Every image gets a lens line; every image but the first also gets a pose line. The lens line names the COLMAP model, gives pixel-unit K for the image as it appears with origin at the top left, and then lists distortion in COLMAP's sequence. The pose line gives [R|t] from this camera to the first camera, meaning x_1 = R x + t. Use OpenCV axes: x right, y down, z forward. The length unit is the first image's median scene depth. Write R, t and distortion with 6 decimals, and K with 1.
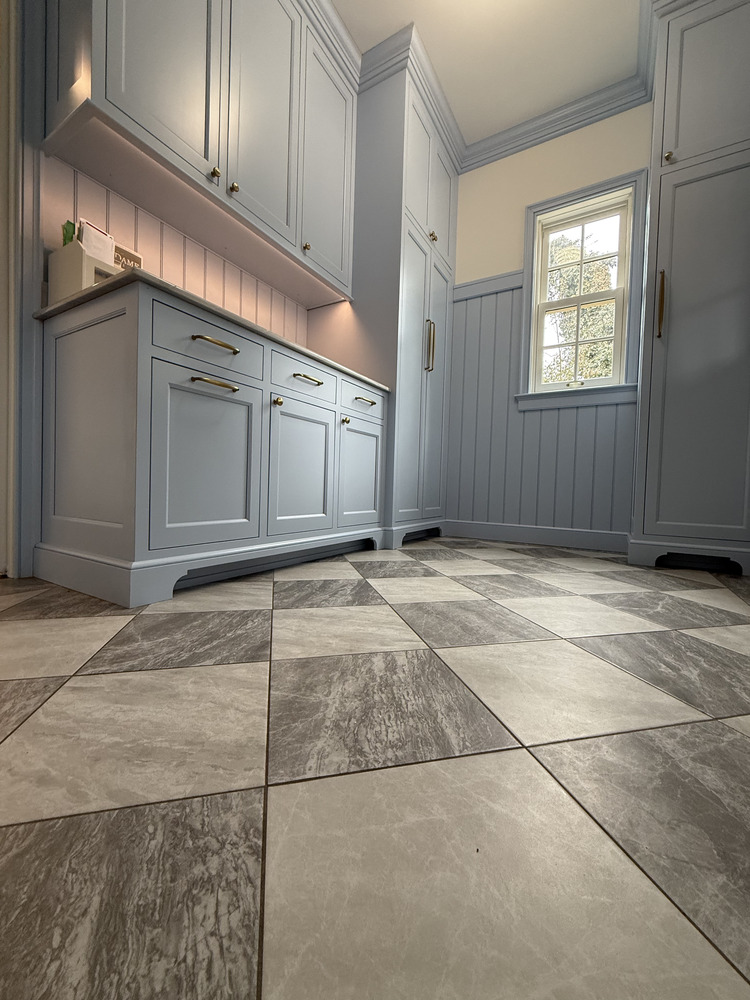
lens RADIAL K [[397.4, 0, 375.3], [0, 397.4, 497.6], [0, 0, 1]] dist [0.000346, 0.000132]
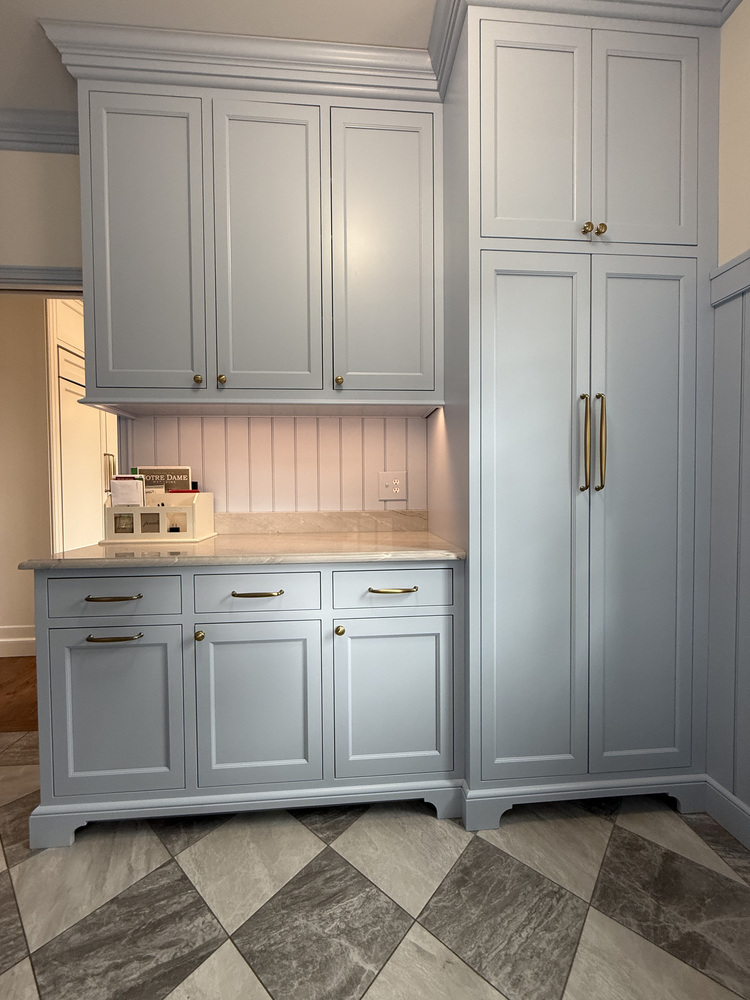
lens RADIAL K [[397.4, 0, 375.3], [0, 397.4, 497.6], [0, 0, 1]] dist [0.000346, 0.000132]
pose [[0.575938, -0.015710, -0.817343, 0.860166], [0.004992, 0.999864, -0.015701, -0.668508], [0.817478, 0.004962, 0.575938, 1.048690]]
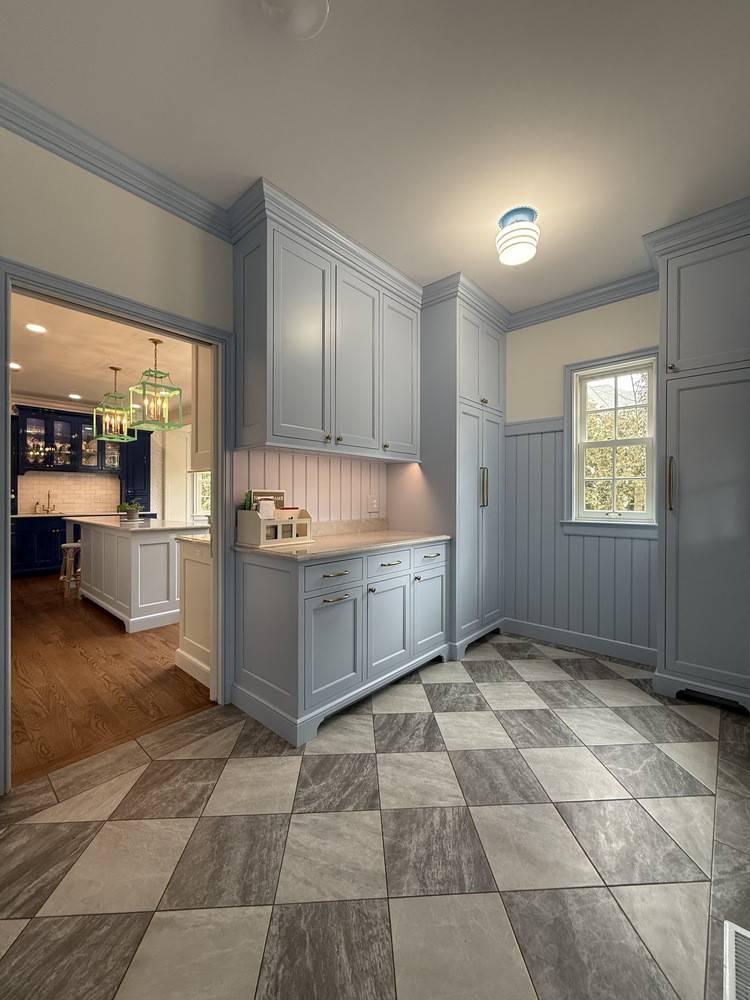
lens RADIAL K [[397.4, 0, 375.3], [0, 397.4, 497.6], [0, 0, 1]] dist [0.000346, 0.000132]
pose [[0.981593, -0.027758, -0.188957, 0.080679], [0.022654, 0.999319, -0.029118, -0.704022], [0.189637, 0.024301, 0.981554, -0.632038]]
